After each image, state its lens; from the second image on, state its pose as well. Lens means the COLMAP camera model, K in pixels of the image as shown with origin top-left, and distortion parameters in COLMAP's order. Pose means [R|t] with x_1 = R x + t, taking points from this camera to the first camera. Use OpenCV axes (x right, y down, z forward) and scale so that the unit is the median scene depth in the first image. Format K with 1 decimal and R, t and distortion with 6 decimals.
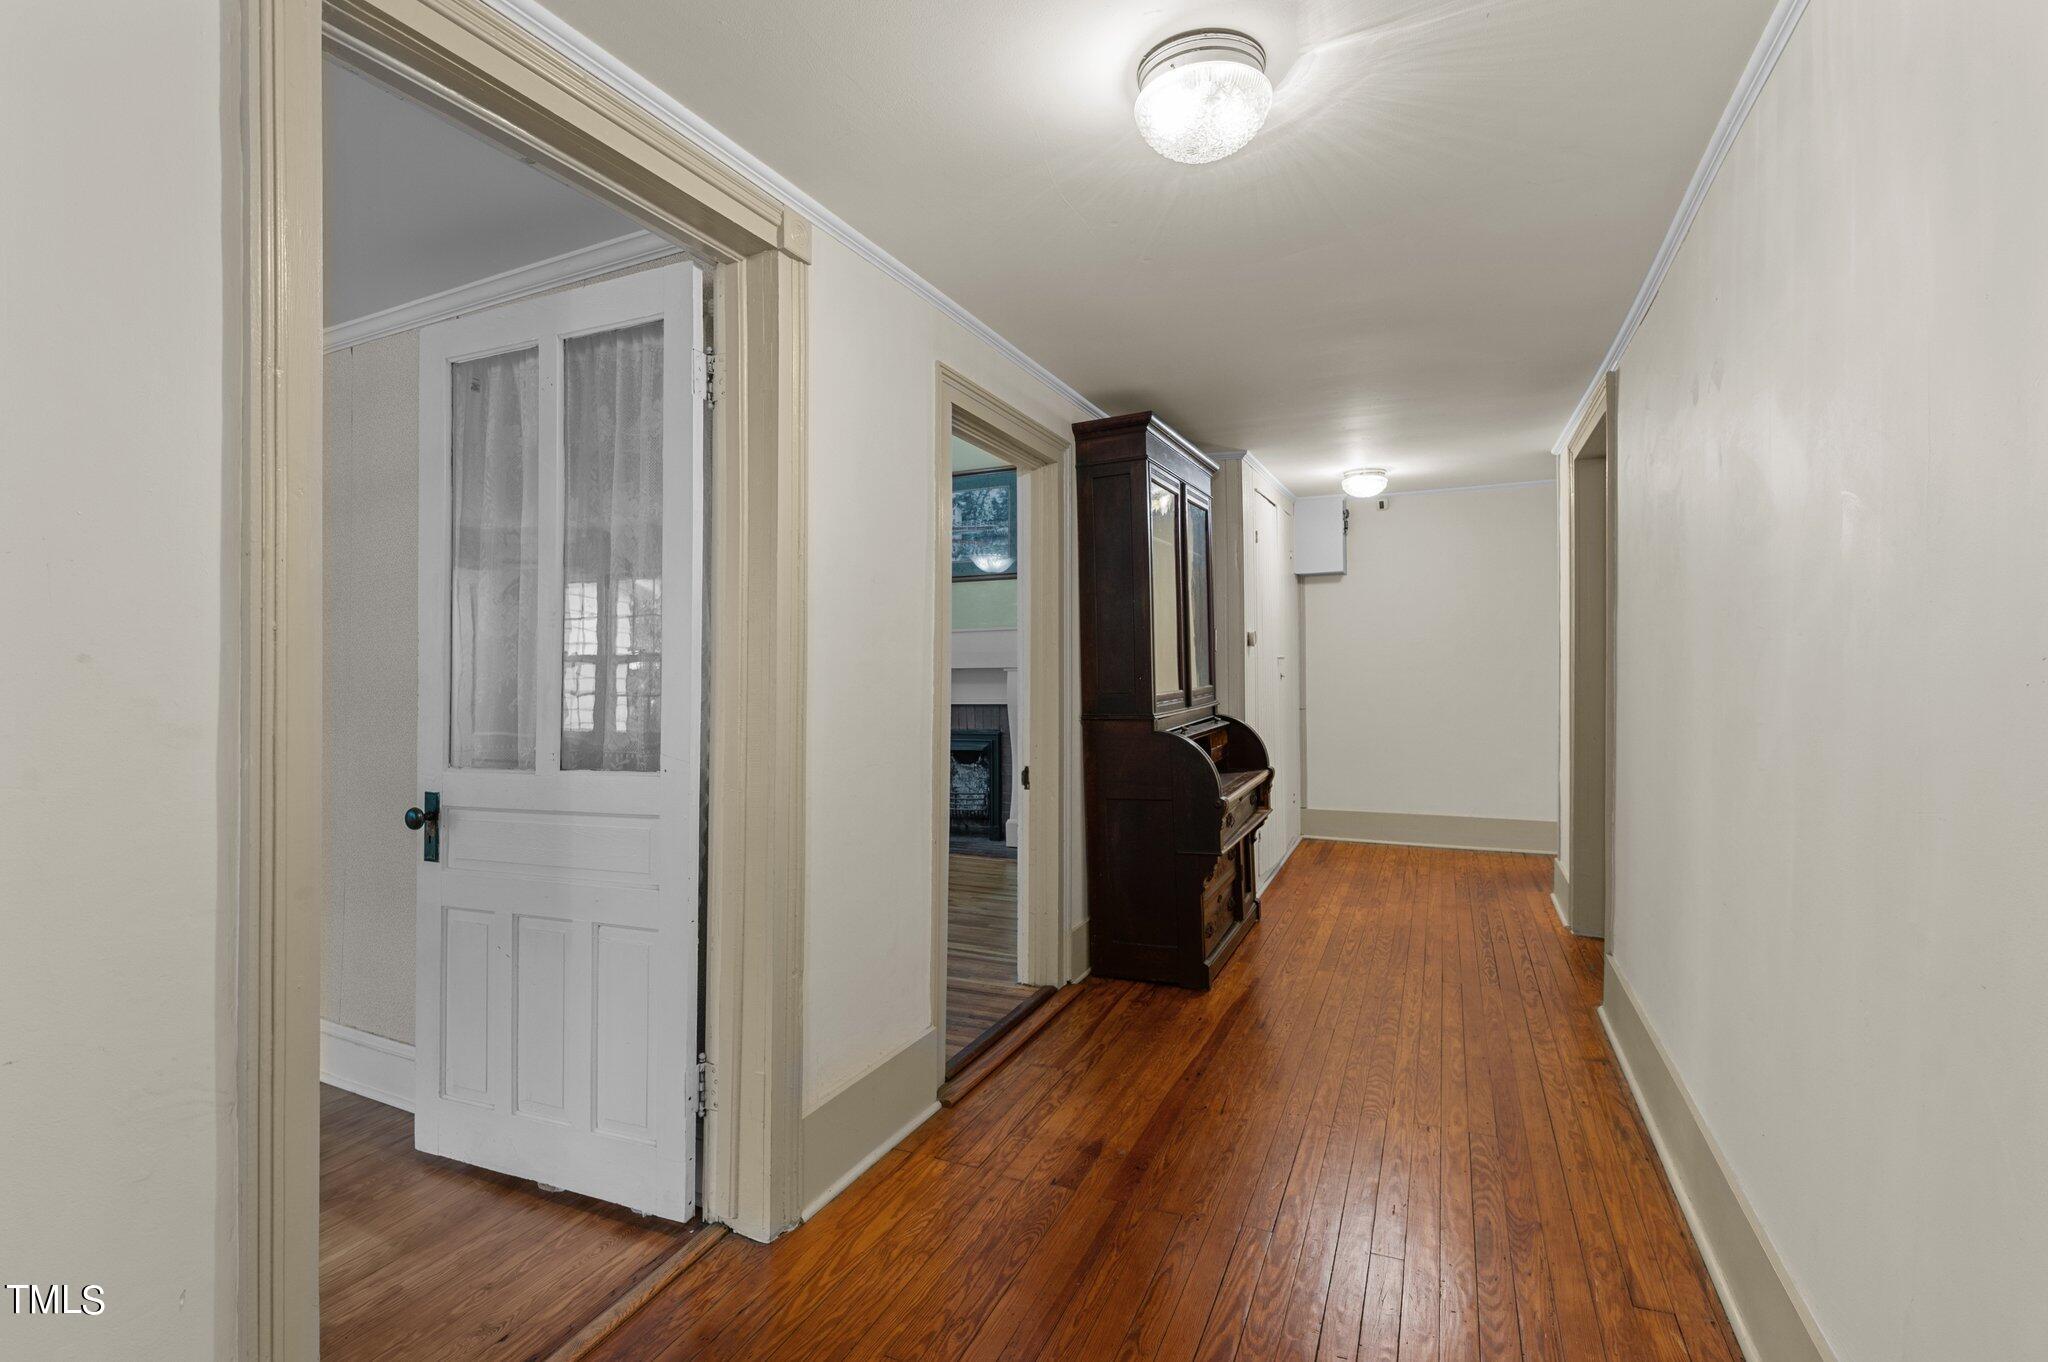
lens RADIAL K [[888.7, 0, 1025.6], [0, 888.7, 667.4], [0, 0, 1]] dist [0.000396, 0.000011]
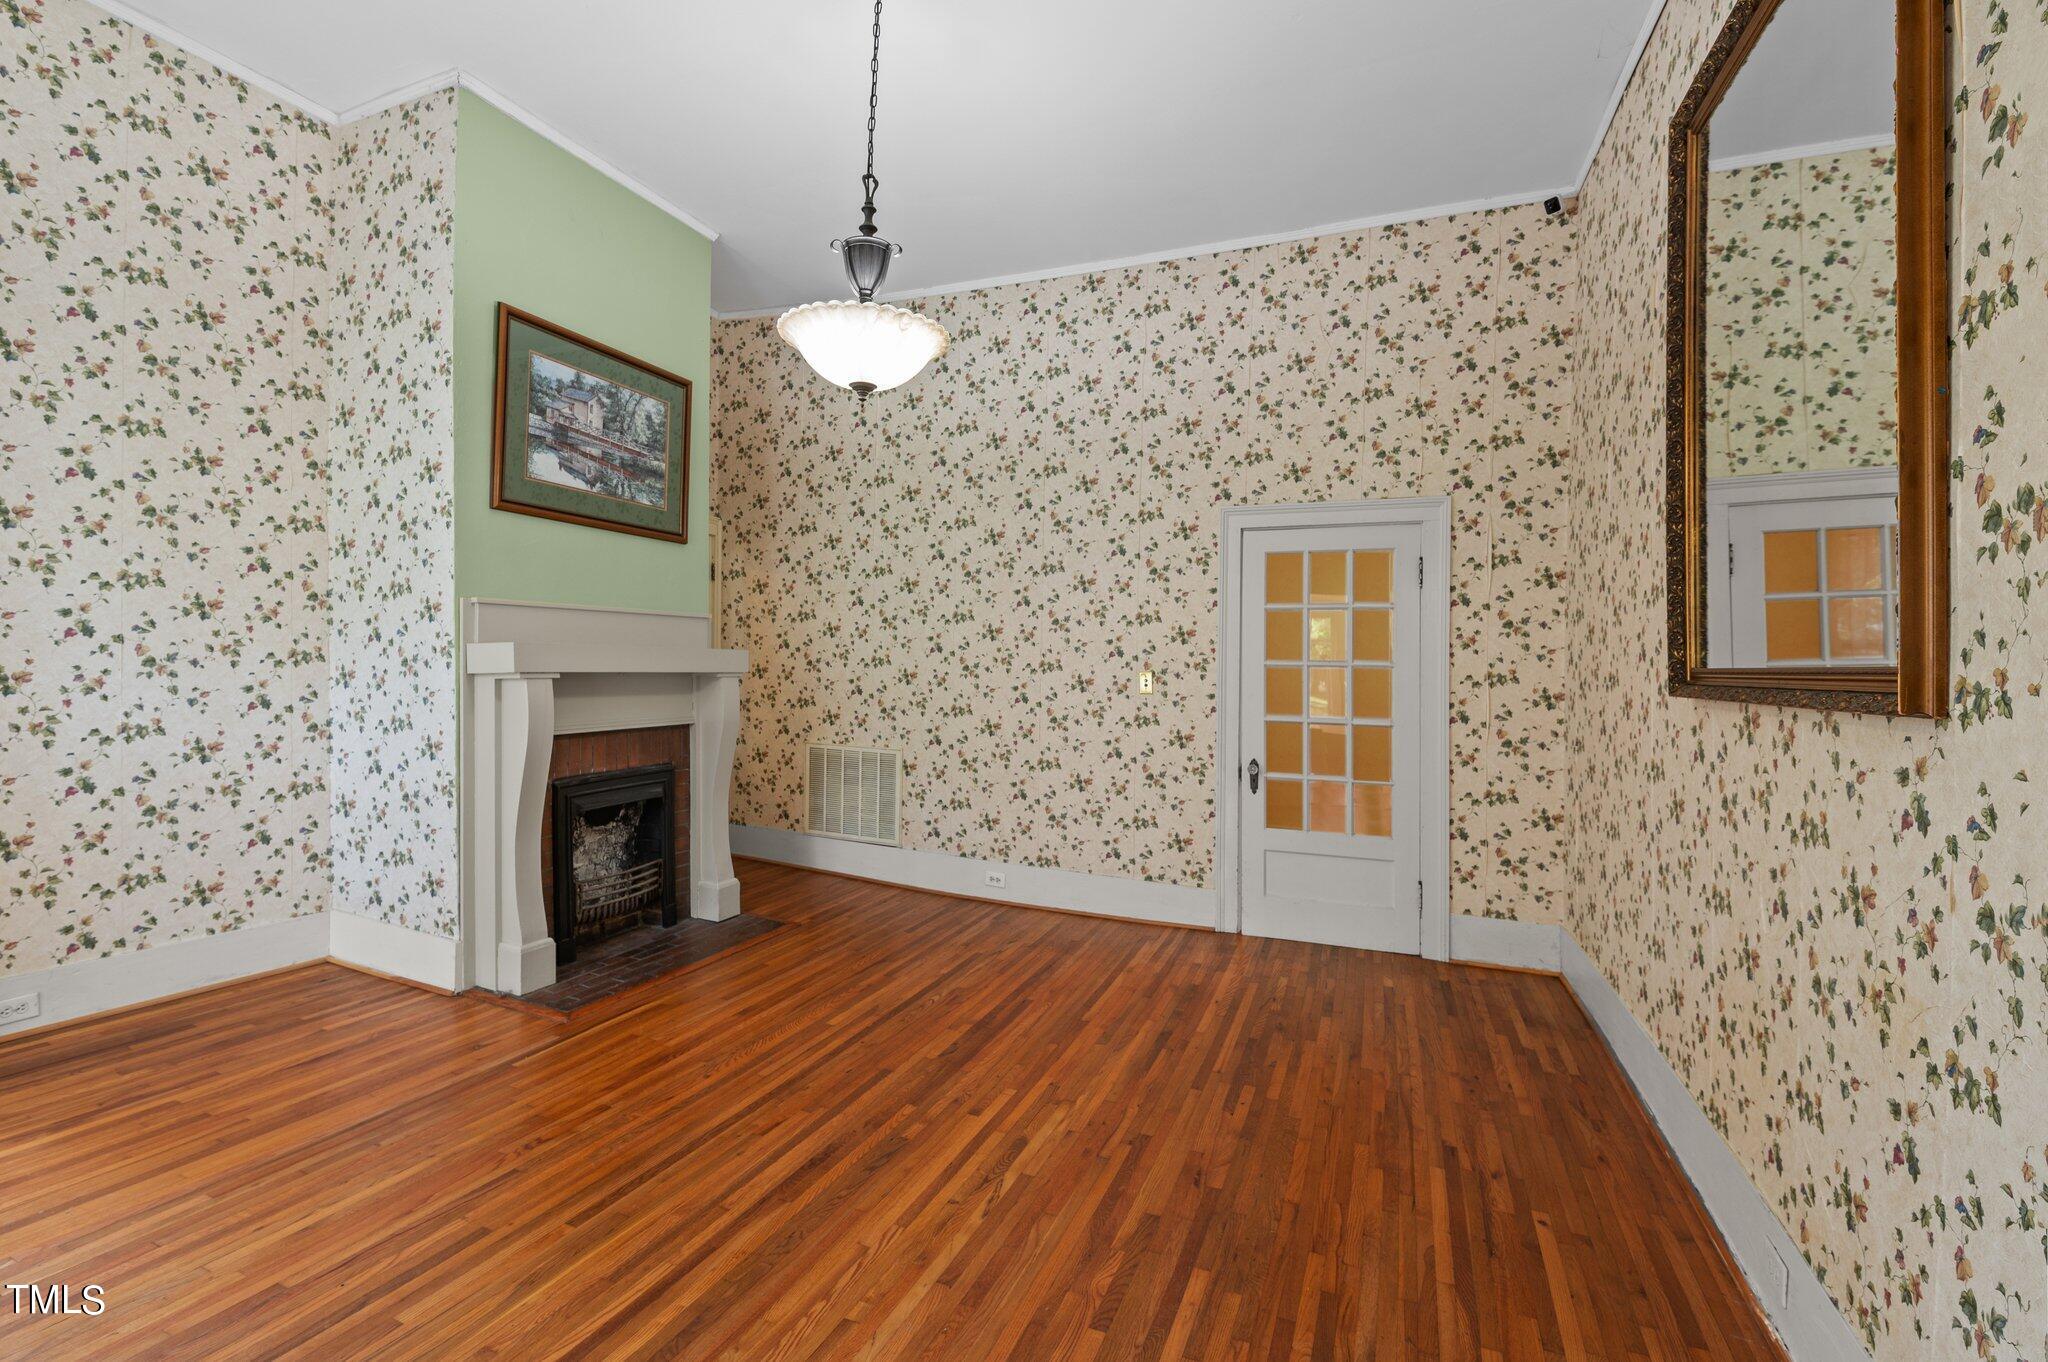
lens RADIAL K [[888.7, 0, 1024.8], [0, 888.7, 676.6], [0, 0, 1]] dist [0.000396, 0.000011]
pose [[-0.038130, 0.003014, 0.999268, -0.698240], [0.000535, 0.999995, -0.002996, 0.006004], [-0.999273, 0.000420, -0.038132, 0.749480]]
